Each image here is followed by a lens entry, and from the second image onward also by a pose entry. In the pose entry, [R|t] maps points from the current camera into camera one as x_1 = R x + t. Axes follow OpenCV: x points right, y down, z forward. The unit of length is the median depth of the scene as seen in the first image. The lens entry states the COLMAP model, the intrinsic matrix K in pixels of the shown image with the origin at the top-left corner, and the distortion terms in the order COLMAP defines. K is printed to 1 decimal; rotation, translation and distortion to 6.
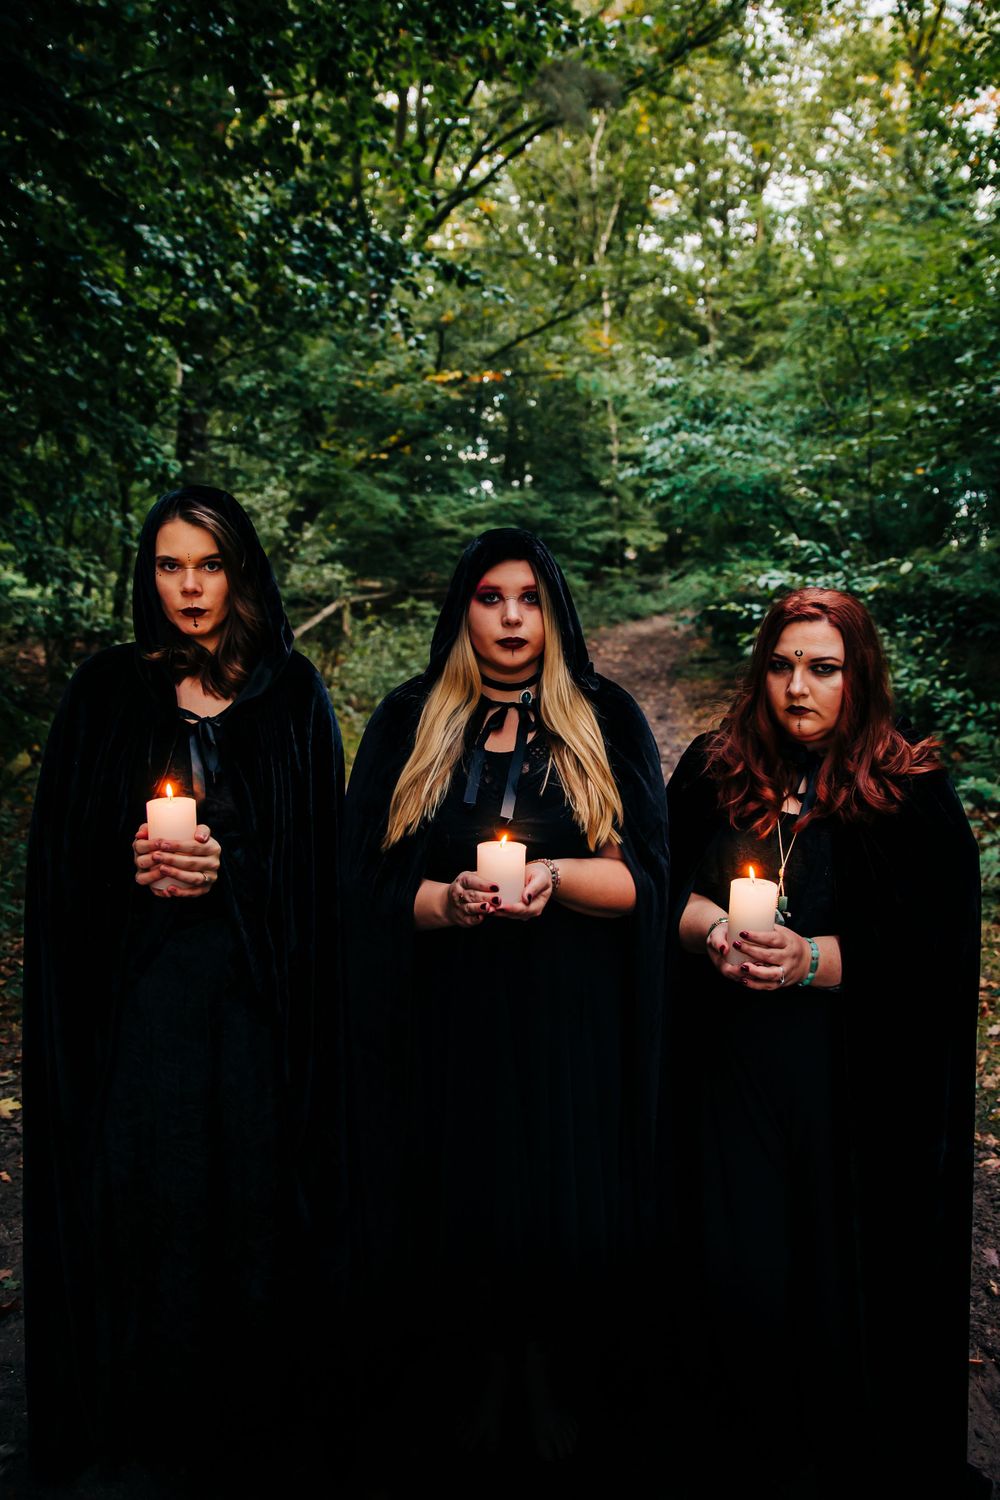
lens RADIAL K [[1055.8, 0, 539.0], [0, 1055.8, 705.3], [0, 0, 1]] dist [-0.115329, 0.002814]
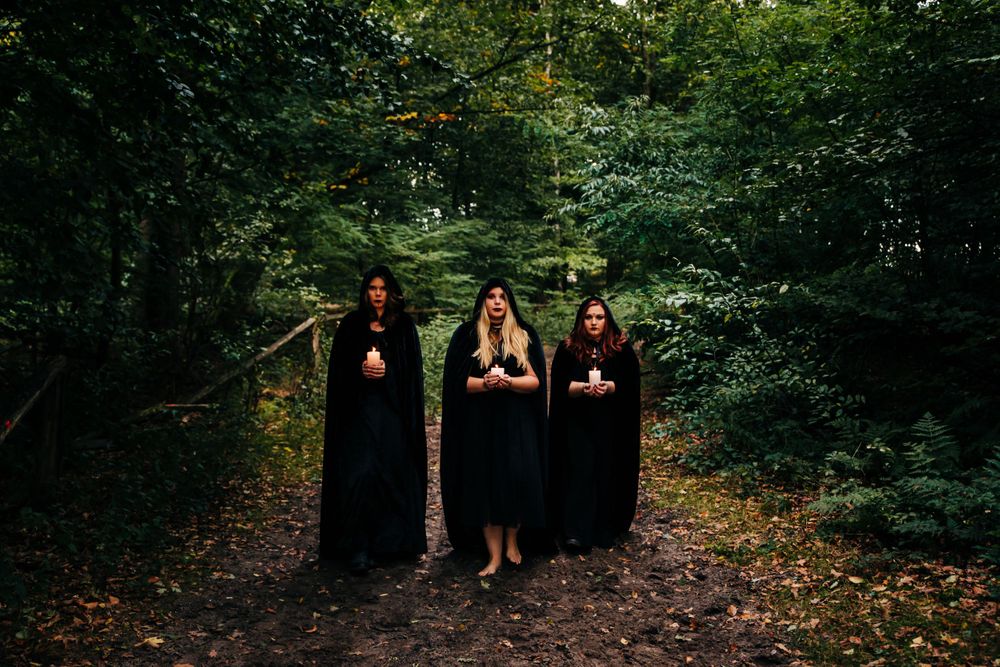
lens RADIAL K [[1152.8, 0, 500.0], [0, 1152.8, 333.5], [0, 0, 1]] dist [0.012497, -0.019644]
pose [[0.999833, -0.000597, 0.018291, -0.012178], [0.002292, 0.995683, -0.092795, 0.033156], [-0.018156, 0.092821, 0.995517, -0.251373]]
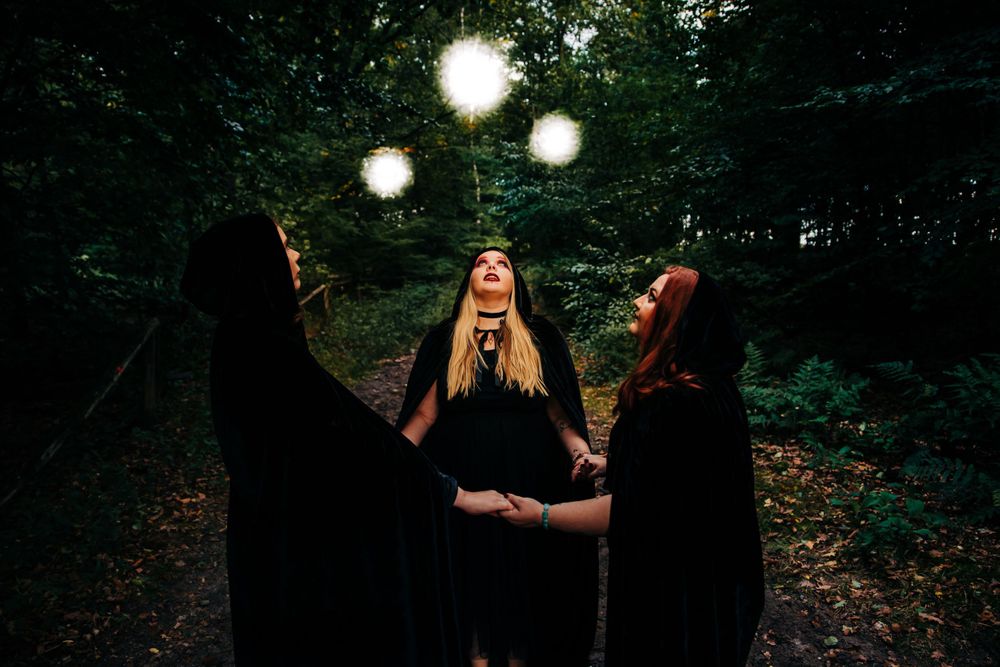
lens RADIAL K [[703.9, 0, 500.0], [0, 703.9, 333.5], [0, 0, 1]] dist [-0.115329, 0.002814]
pose [[0.993257, -0.027736, 0.112568, -0.041282], [0.031060, 0.999128, -0.027886, 0.018102], [-0.111697, 0.031195, 0.993253, -0.152238]]
